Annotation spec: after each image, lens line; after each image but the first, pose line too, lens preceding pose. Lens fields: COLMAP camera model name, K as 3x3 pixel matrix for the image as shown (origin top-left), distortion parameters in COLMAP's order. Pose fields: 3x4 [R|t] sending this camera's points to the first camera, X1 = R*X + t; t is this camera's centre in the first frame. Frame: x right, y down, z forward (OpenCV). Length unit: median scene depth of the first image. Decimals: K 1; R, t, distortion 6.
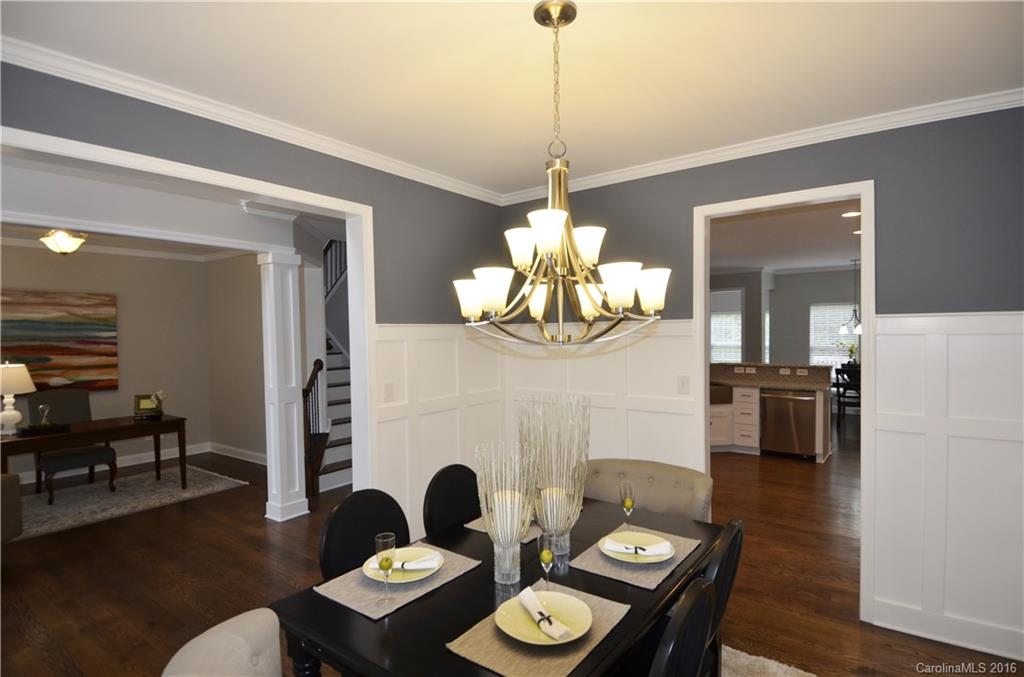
lens RADIAL K [[527.6, 0, 514.5], [0, 527.6, 346.4], [0, 0, 1]] dist [0.046326, -0.050776]
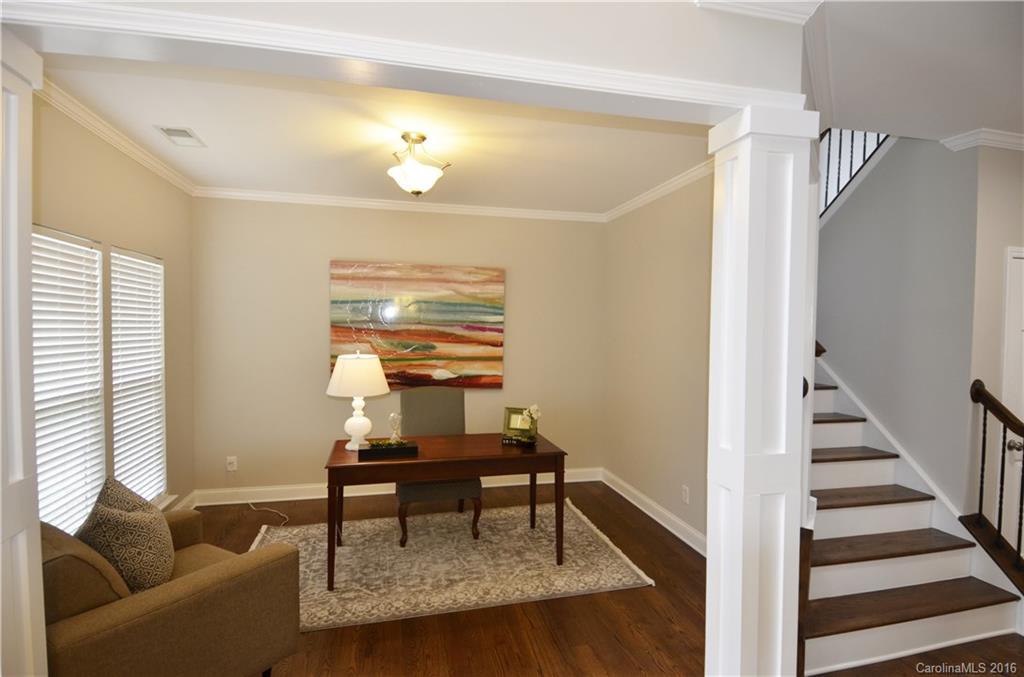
lens RADIAL K [[527.6, 0, 514.5], [0, 527.6, 346.4], [0, 0, 1]] dist [0.046326, -0.050776]
pose [[0.764258, 0.048502, -0.643084, -0.261653], [-0.039145, 0.998818, 0.028811, -0.005851], [0.643721, 0.003154, 0.765254, 0.471764]]
